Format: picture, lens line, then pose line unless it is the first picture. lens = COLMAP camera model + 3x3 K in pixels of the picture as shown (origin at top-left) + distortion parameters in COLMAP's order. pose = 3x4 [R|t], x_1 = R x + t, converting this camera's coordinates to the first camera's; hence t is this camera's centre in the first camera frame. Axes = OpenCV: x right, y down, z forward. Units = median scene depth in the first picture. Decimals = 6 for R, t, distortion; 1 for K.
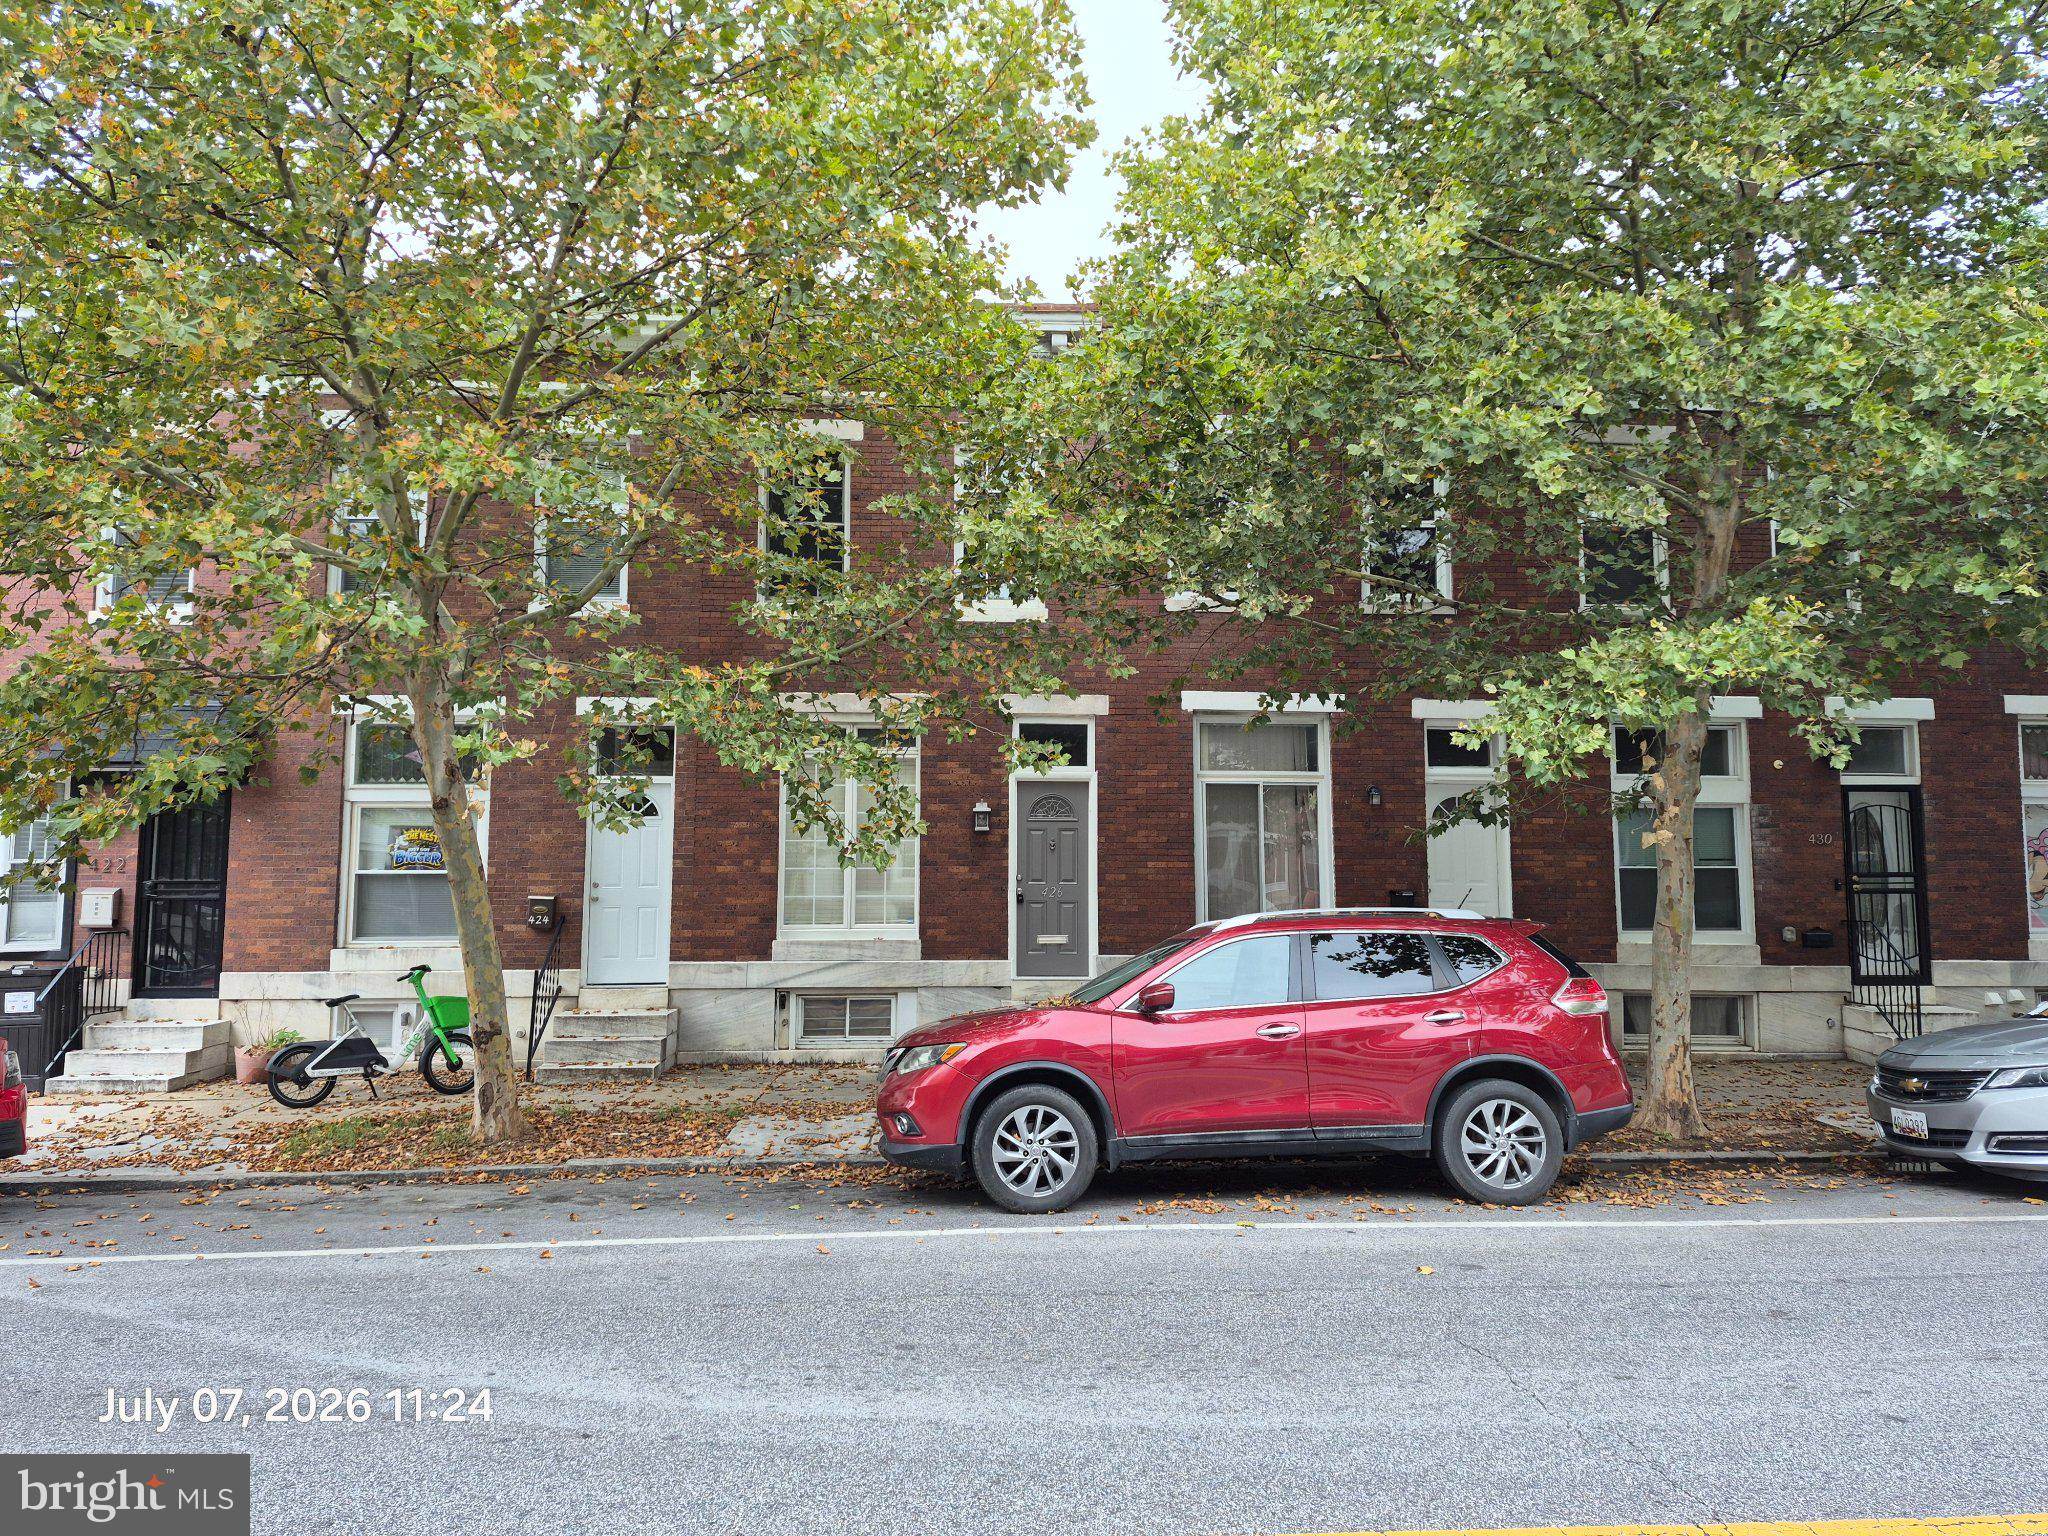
lens RADIAL K [[1413.5, 0, 1020.1], [0, 1413.5, 758.4], [0, 0, 1]] dist [0.063830, -0.001222]
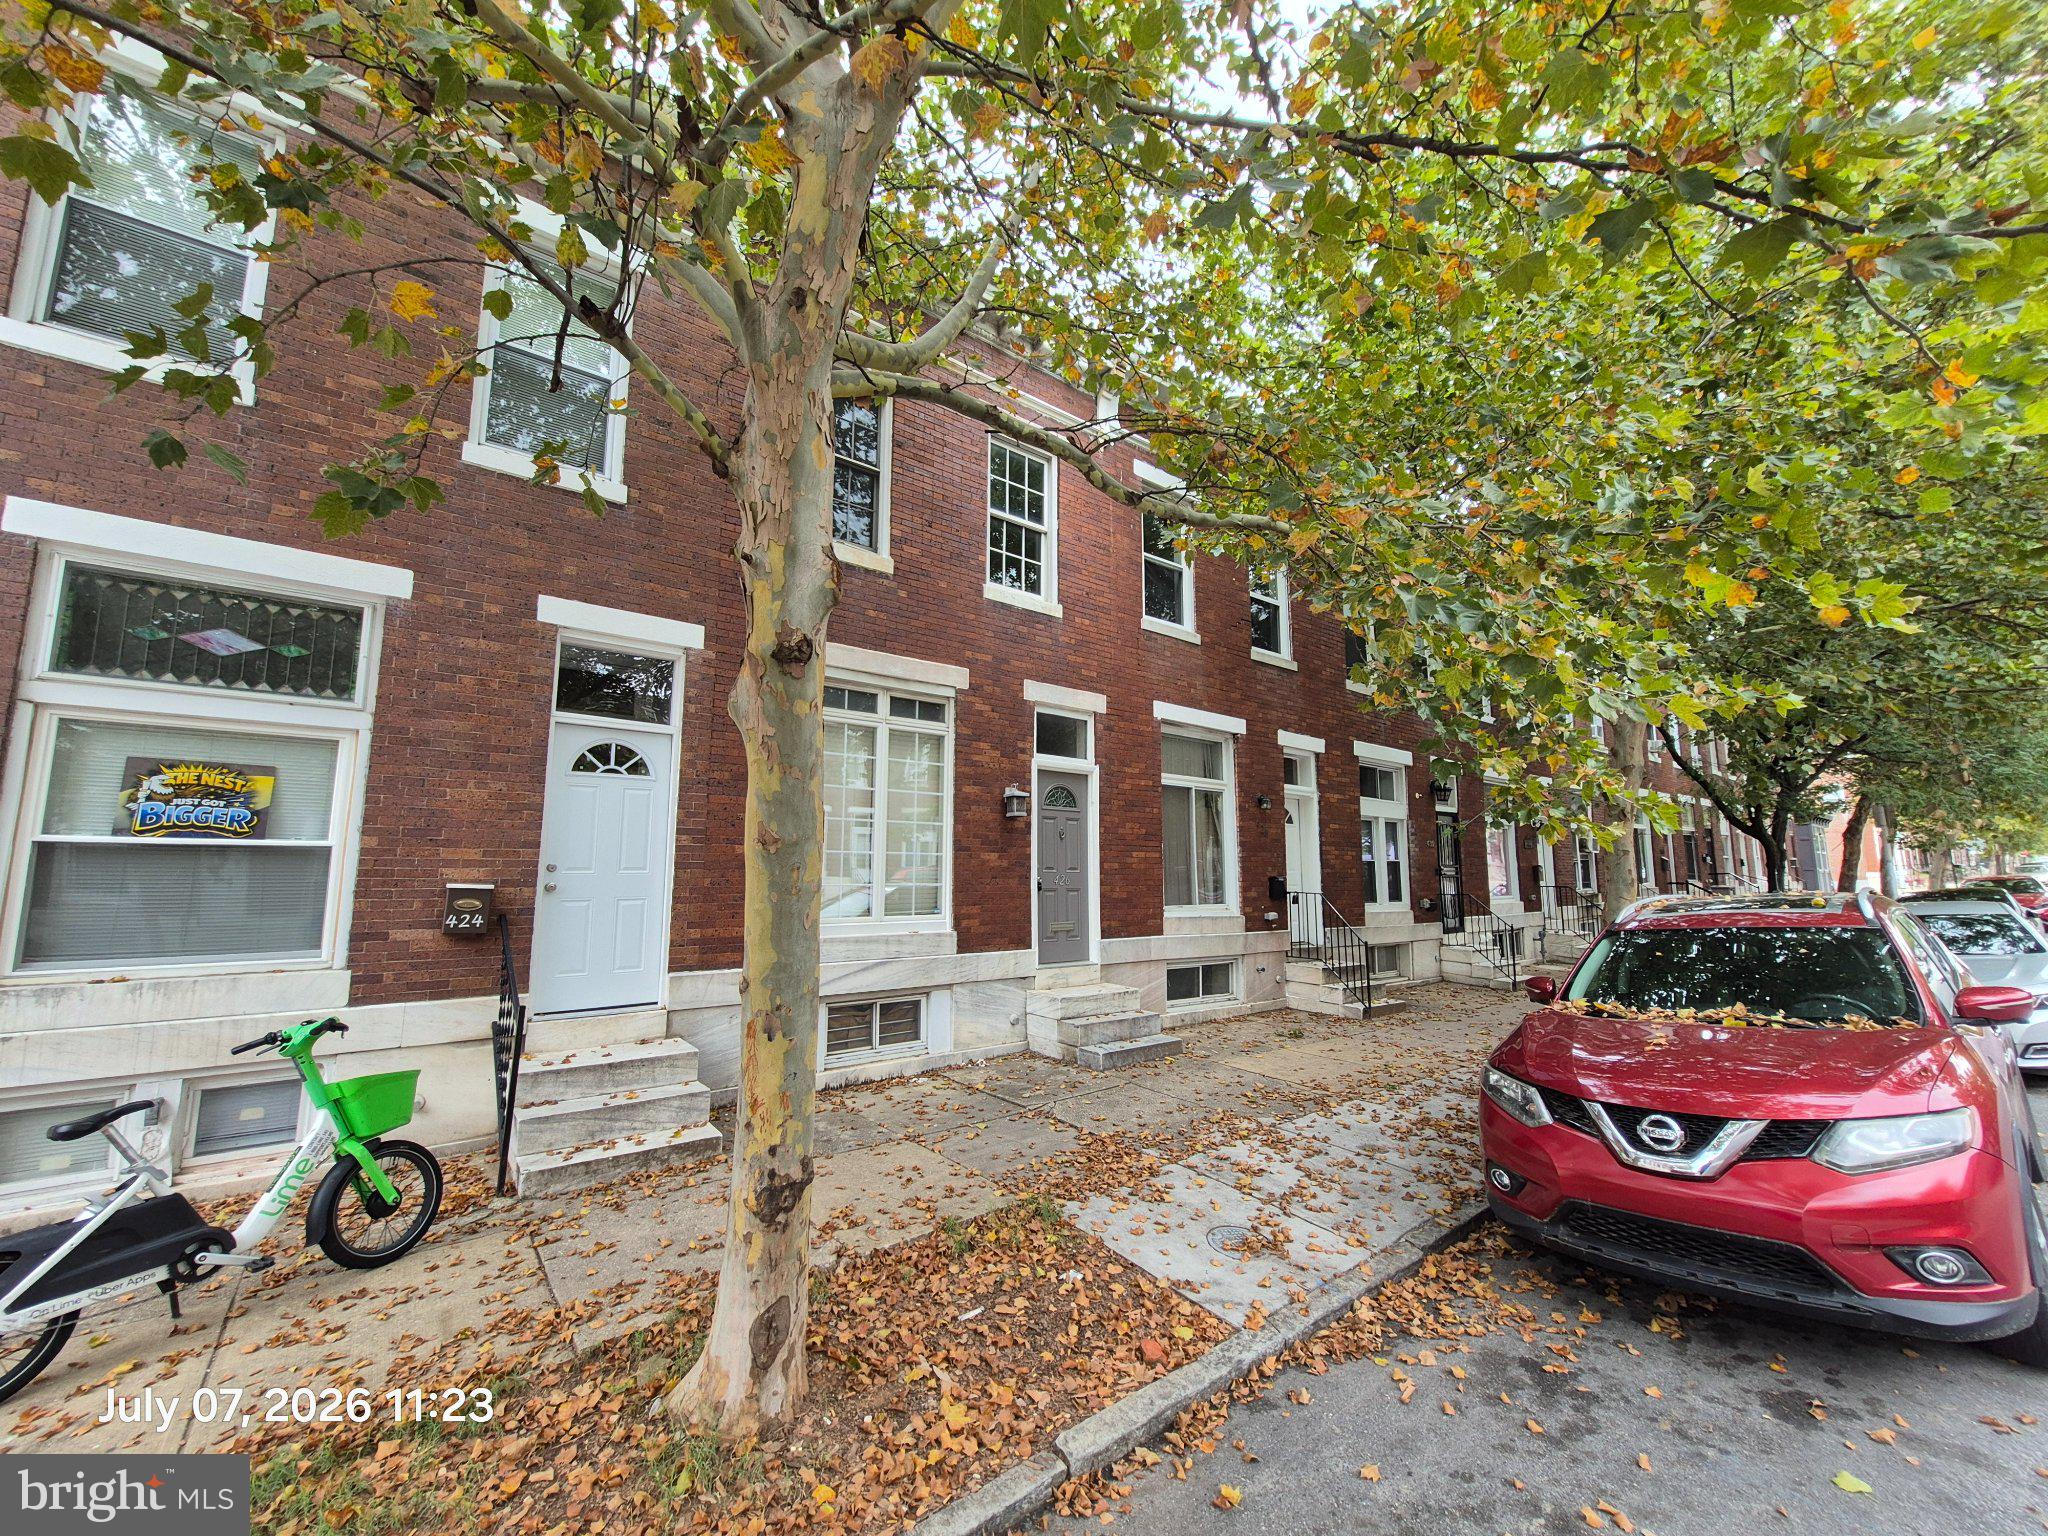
lens RADIAL K [[803.9, 0, 1030.6], [0, 803.9, 774.3], [0, 0, 1]] dist [0.002568, 0.000149]
pose [[0.815644, 0.074583, 0.573727, -0.335128], [-0.047534, 0.996942, -0.062022, 0.056680], [-0.576599, 0.023317, 0.816695, 0.544524]]
